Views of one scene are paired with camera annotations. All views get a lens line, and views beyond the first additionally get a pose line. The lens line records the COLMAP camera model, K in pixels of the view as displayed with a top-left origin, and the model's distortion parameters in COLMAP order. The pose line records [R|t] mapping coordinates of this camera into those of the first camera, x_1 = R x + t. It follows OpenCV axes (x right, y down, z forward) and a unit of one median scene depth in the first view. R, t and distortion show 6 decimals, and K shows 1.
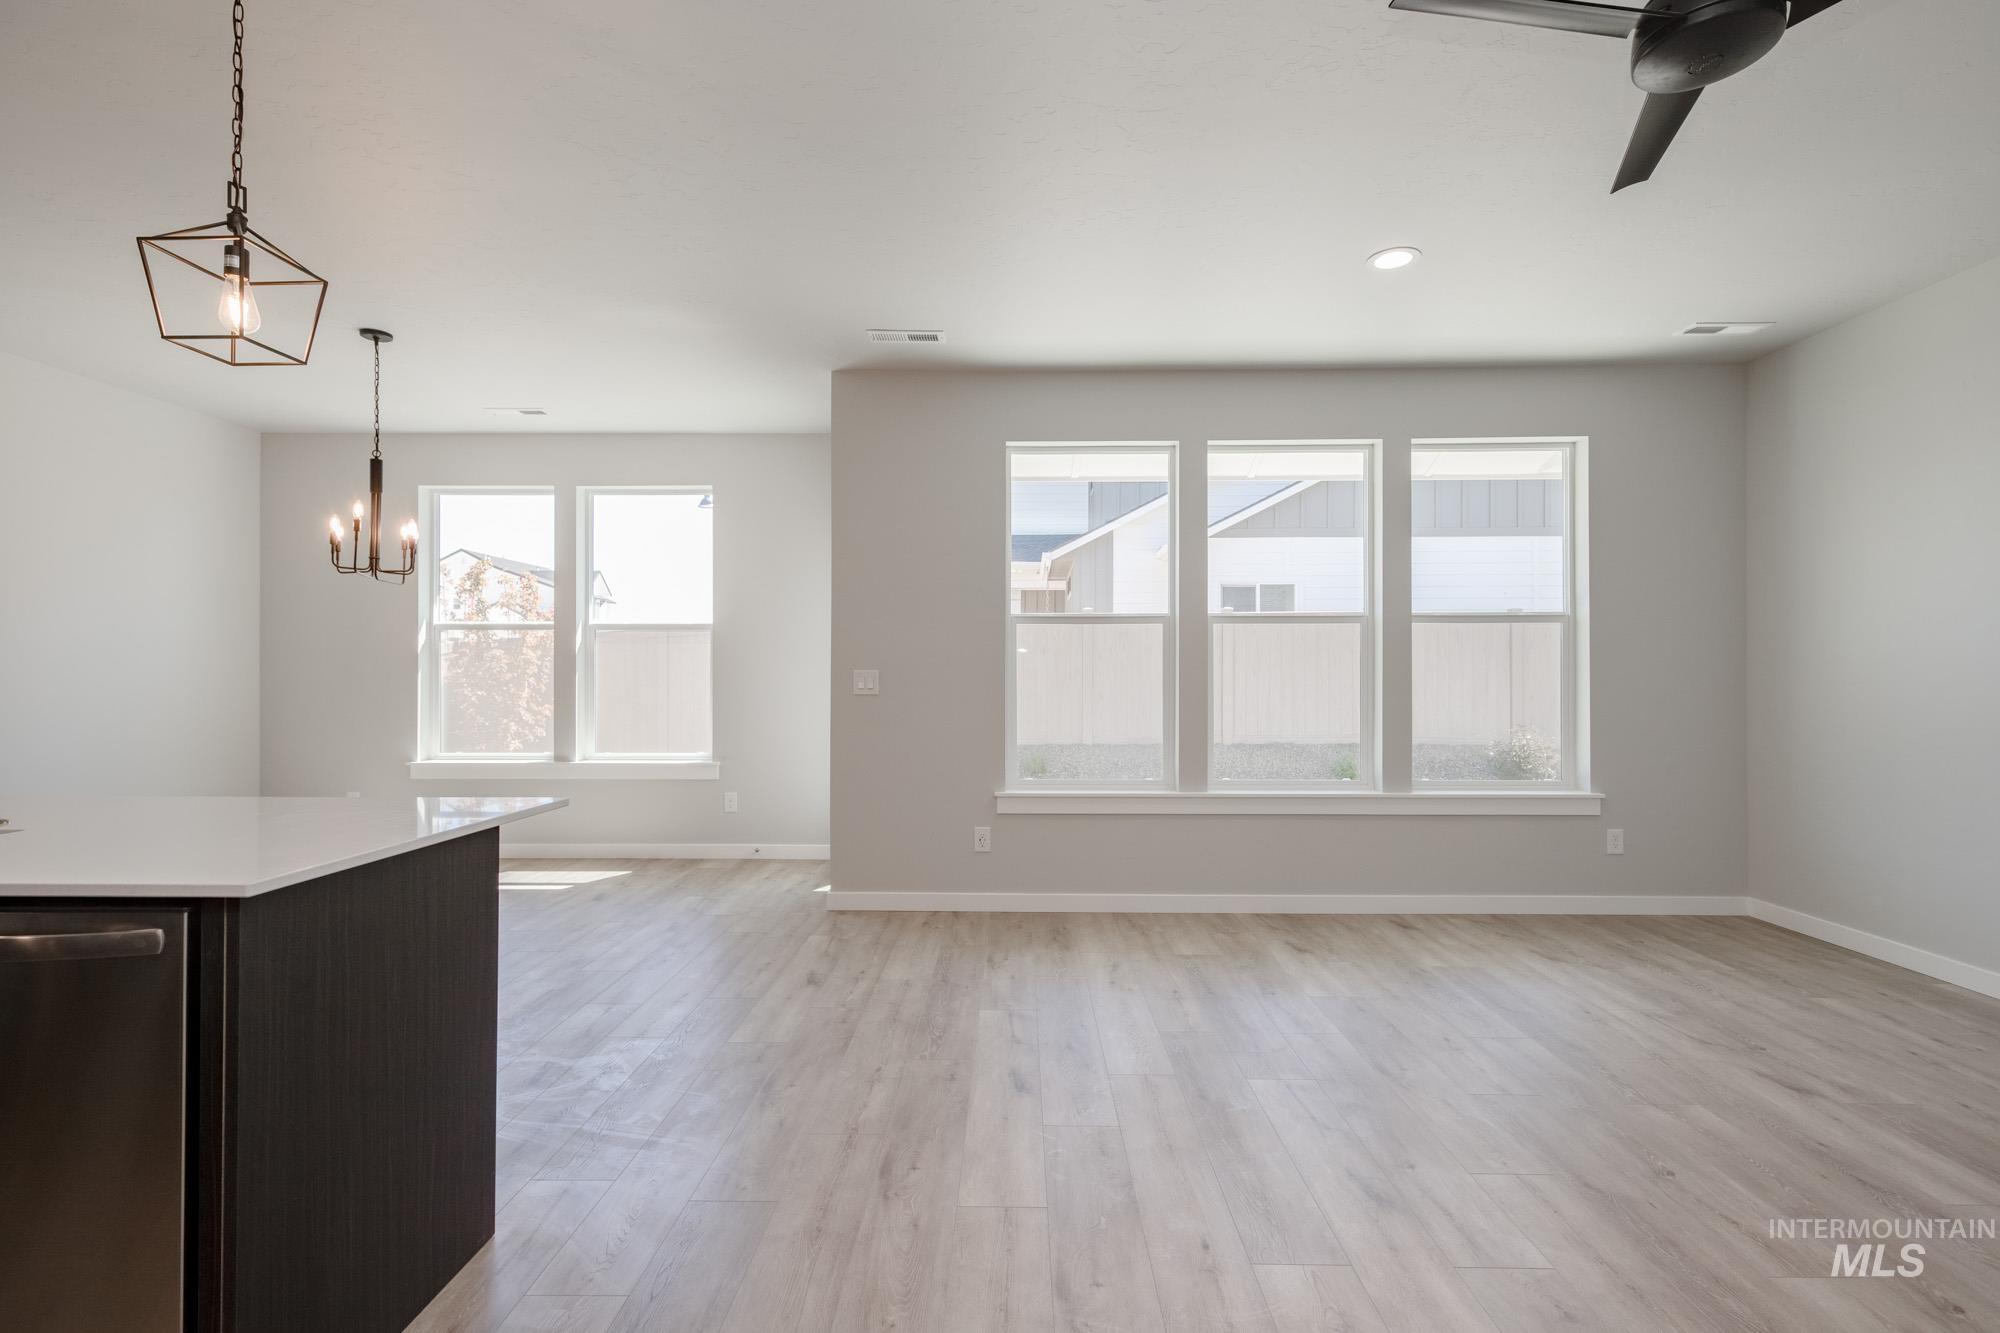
lens RADIAL K [[912.2, 0, 996.6], [0, 912.2, 674.5], [0, 0, 1]] dist [0.011833, -0.005293]
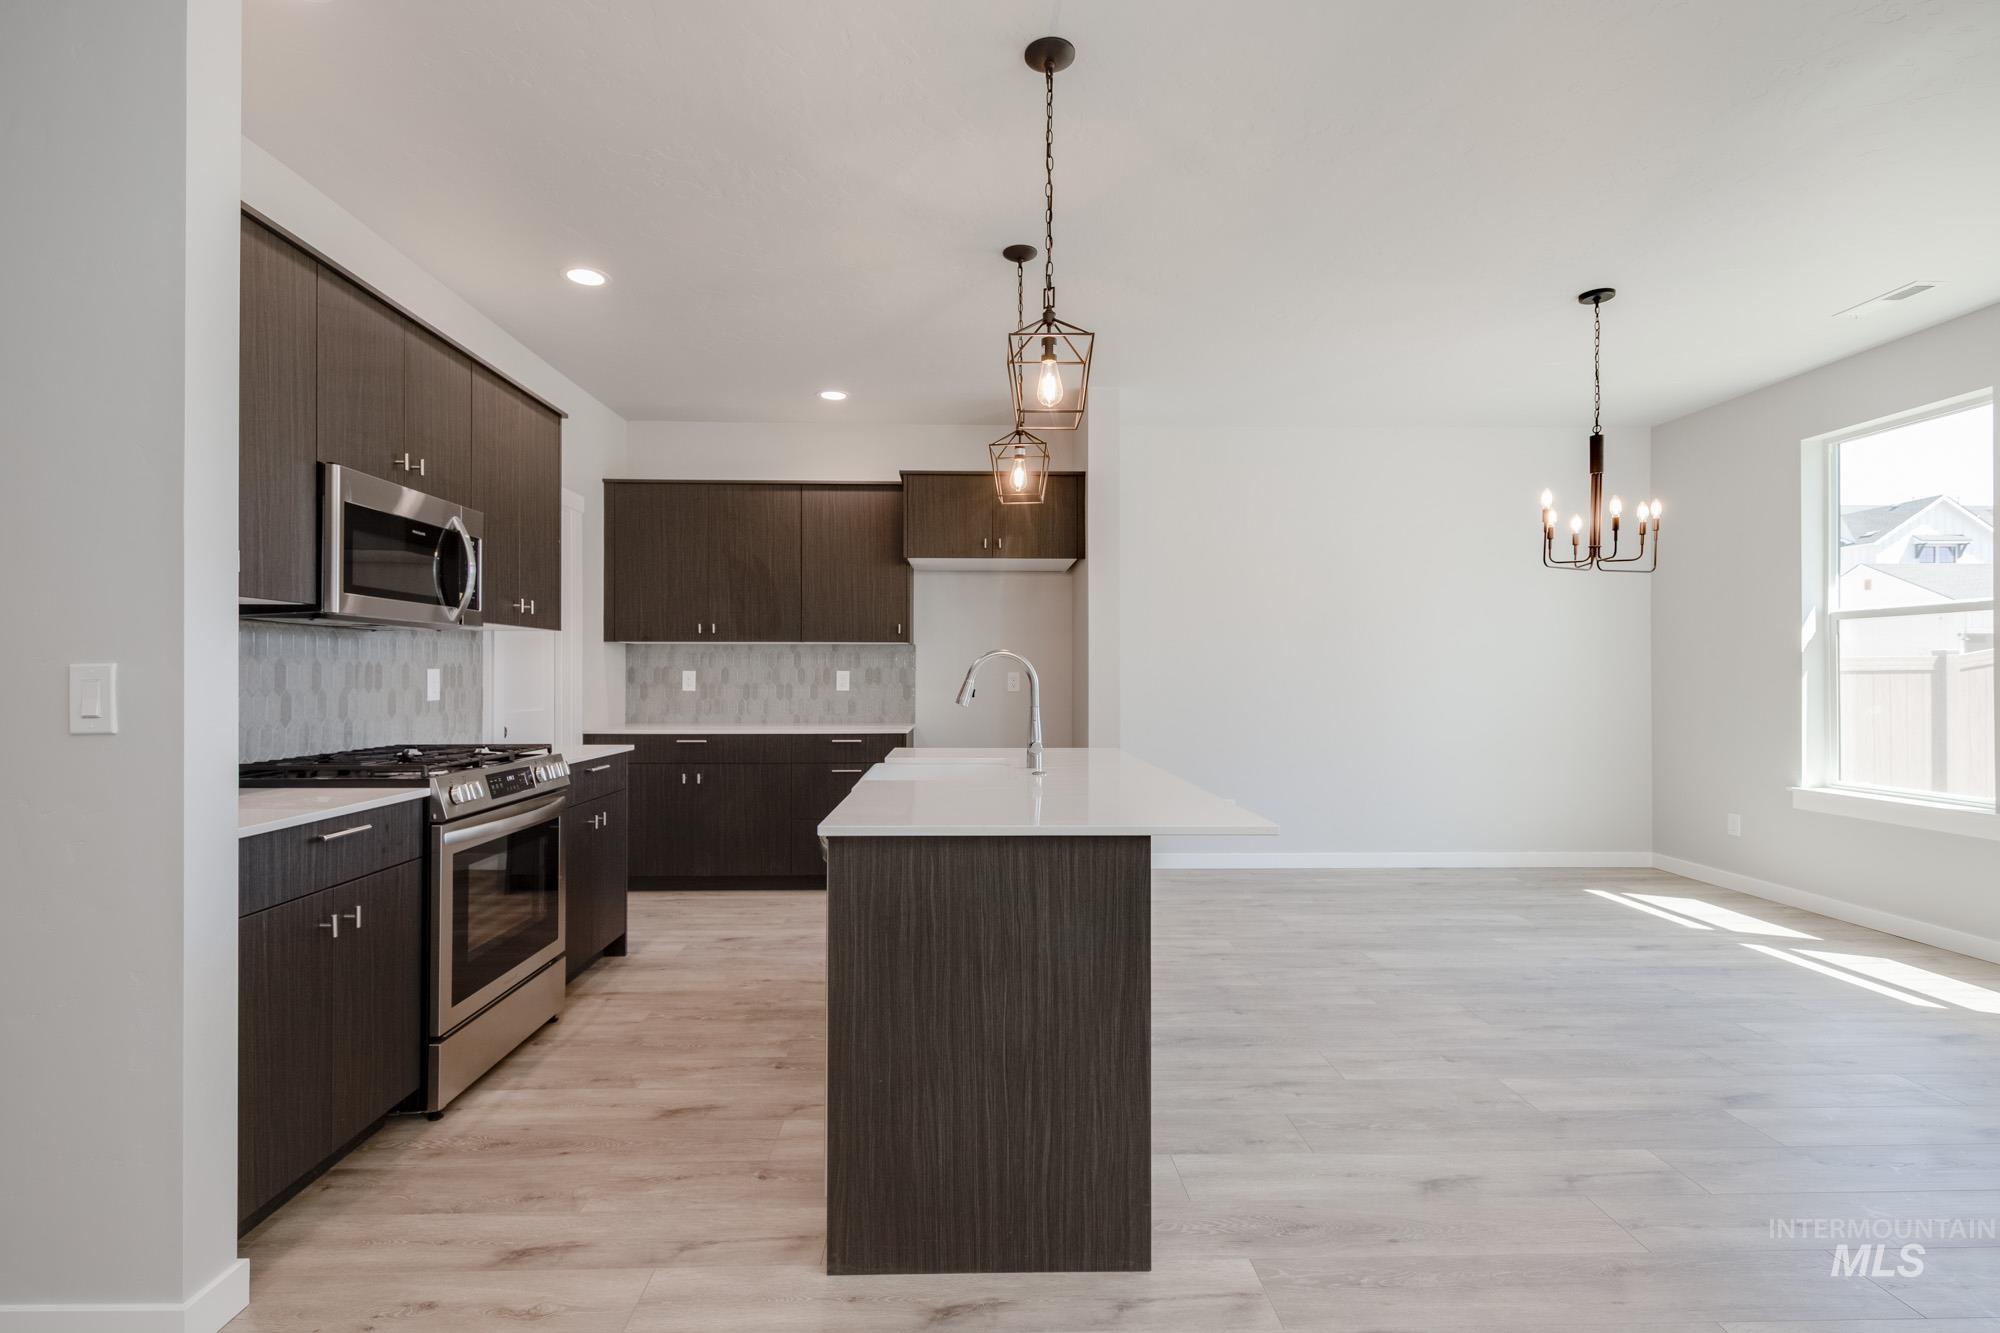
lens RADIAL K [[912.2, 0, 990.5], [0, 912.2, 670.8], [0, 0, 1]] dist [0.011833, -0.005293]
pose [[0.048839, -0.009761, -0.998759, 0.179559], [0.000043, 0.999952, -0.009771, 0.002060], [0.998807, 0.000435, 0.048837, 0.369252]]
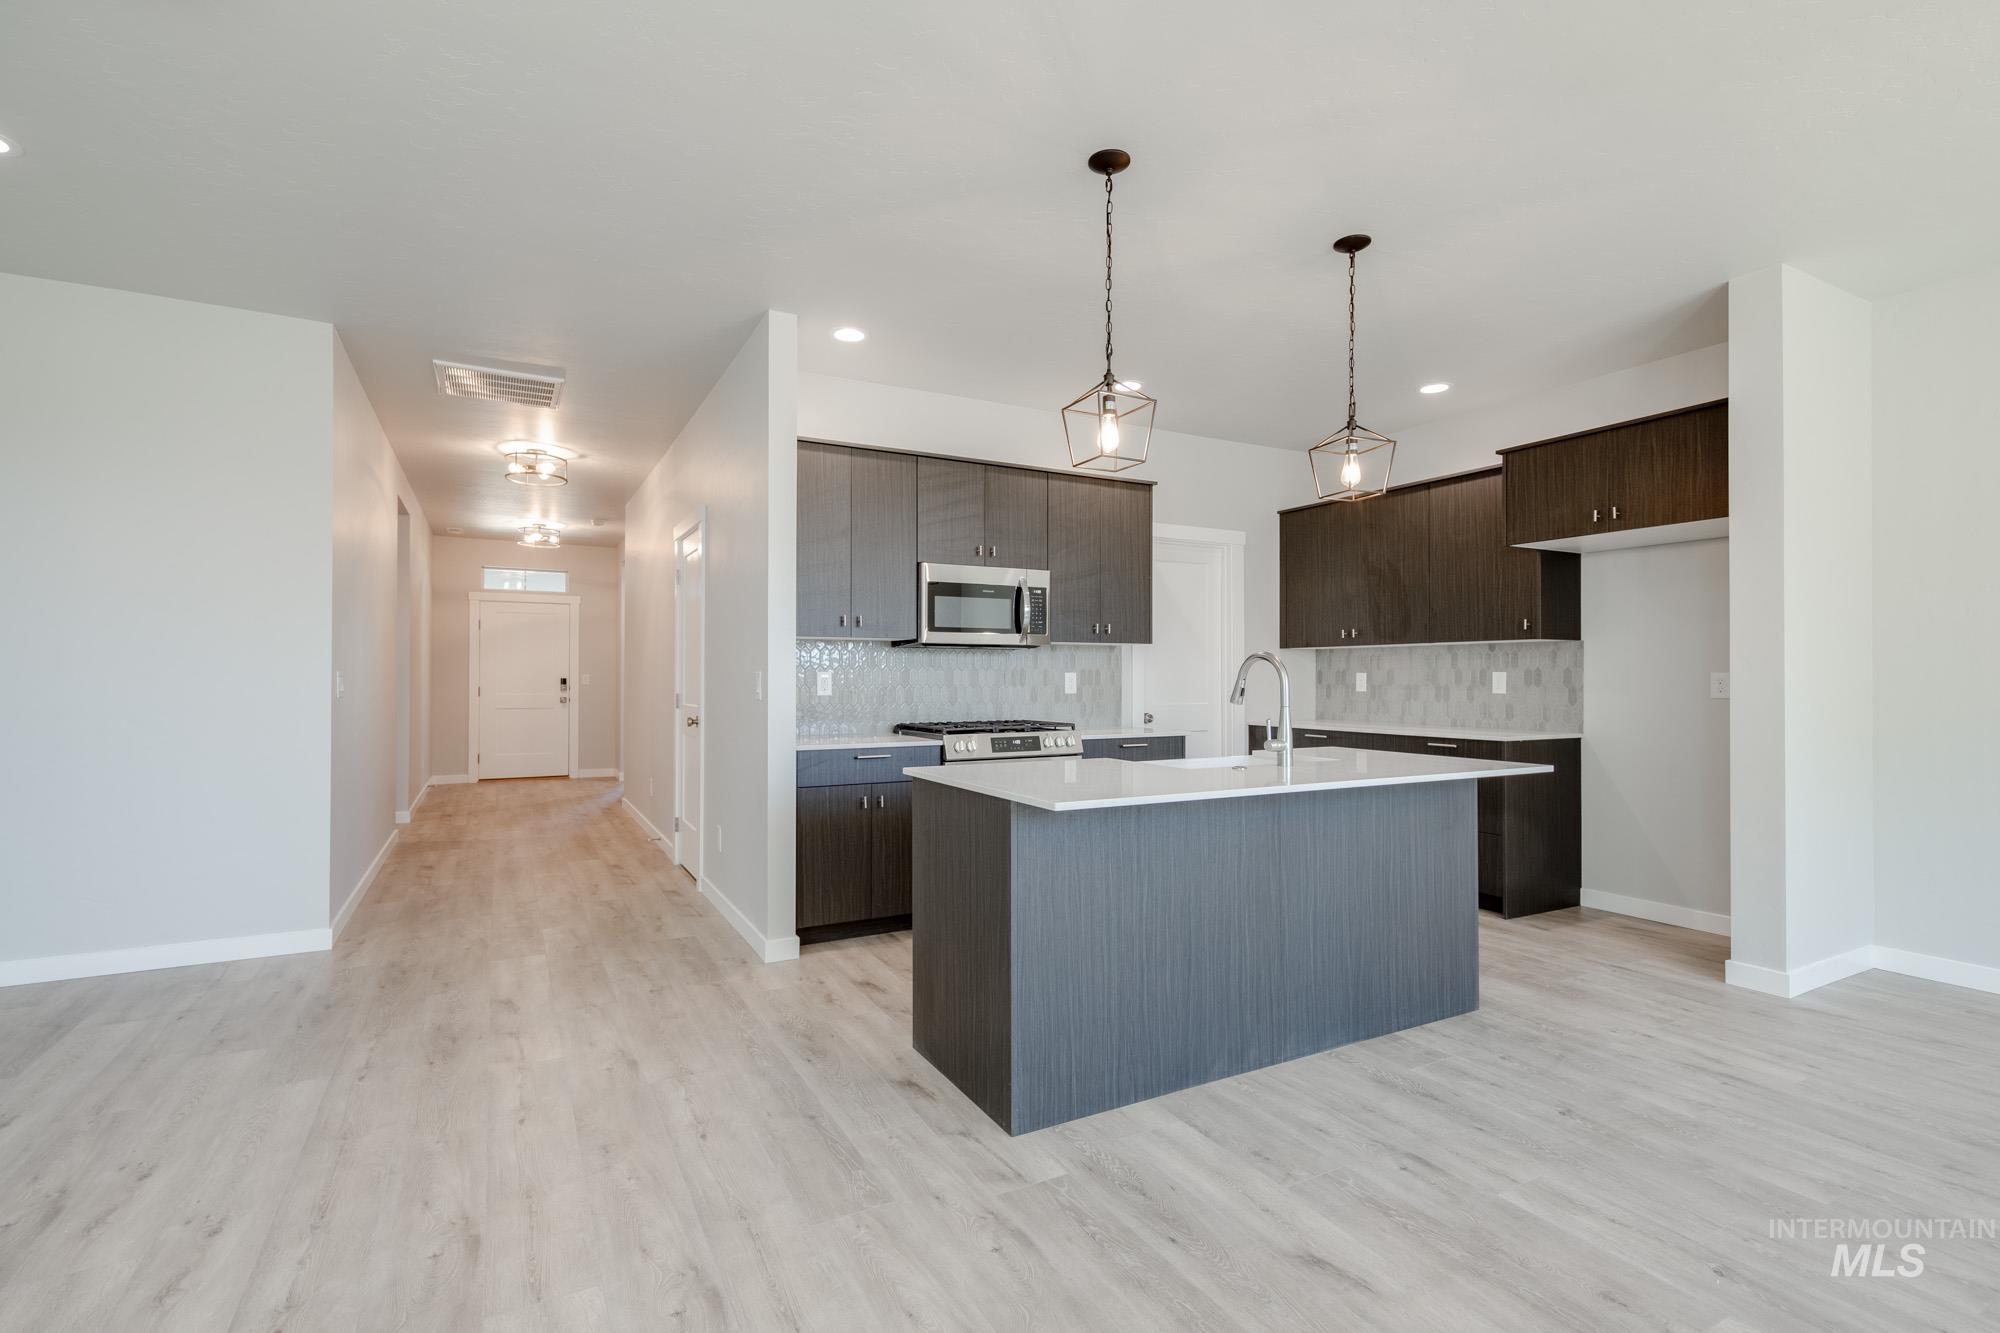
lens RADIAL K [[912.2, 0, 996.7], [0, 912.2, 667.3], [0, 0, 1]] dist [0.011833, -0.005293]
pose [[-0.866404, -0.010900, -0.499225, 0.036202], [-0.004574, 0.999893, -0.013893, 0.002978], [0.499323, -0.009754, -0.866361, 0.951787]]
